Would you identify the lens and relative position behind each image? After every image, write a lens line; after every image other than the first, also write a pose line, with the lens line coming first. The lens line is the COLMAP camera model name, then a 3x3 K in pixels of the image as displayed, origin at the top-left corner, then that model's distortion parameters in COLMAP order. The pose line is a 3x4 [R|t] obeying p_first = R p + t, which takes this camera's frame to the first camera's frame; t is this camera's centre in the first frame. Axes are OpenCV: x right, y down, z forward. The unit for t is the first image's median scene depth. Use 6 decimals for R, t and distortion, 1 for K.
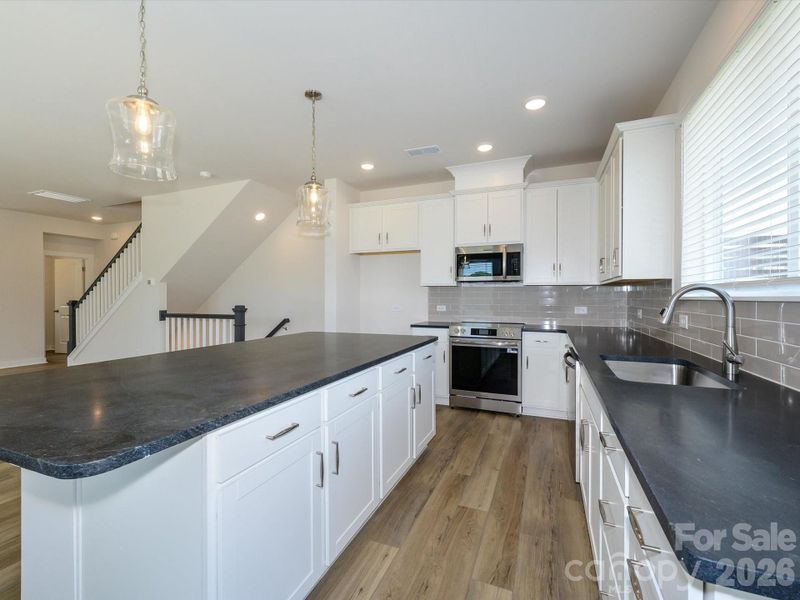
lens RADIAL K [[357.3, 0, 407.0], [0, 357.3, 298.9], [0, 0, 1]] dist [-0.002891, 0.000811]
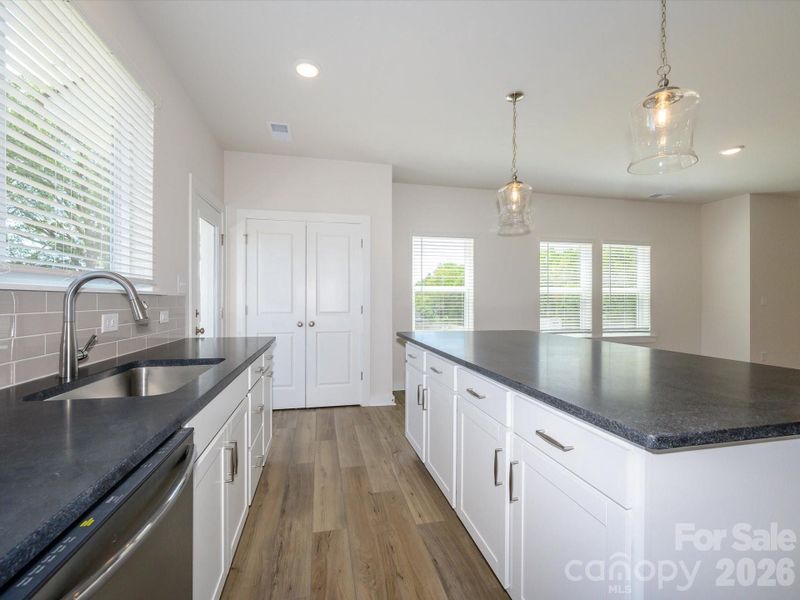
lens RADIAL K [[357.3, 0, 405.3], [0, 357.3, 303.0], [0, 0, 1]] dist [-0.002891, 0.000811]
pose [[-0.821566, -0.004370, -0.570097, 0.640646], [-0.008876, 0.999947, 0.005125, 0.014172], [0.570045, 0.009271, -0.821561, 1.894119]]
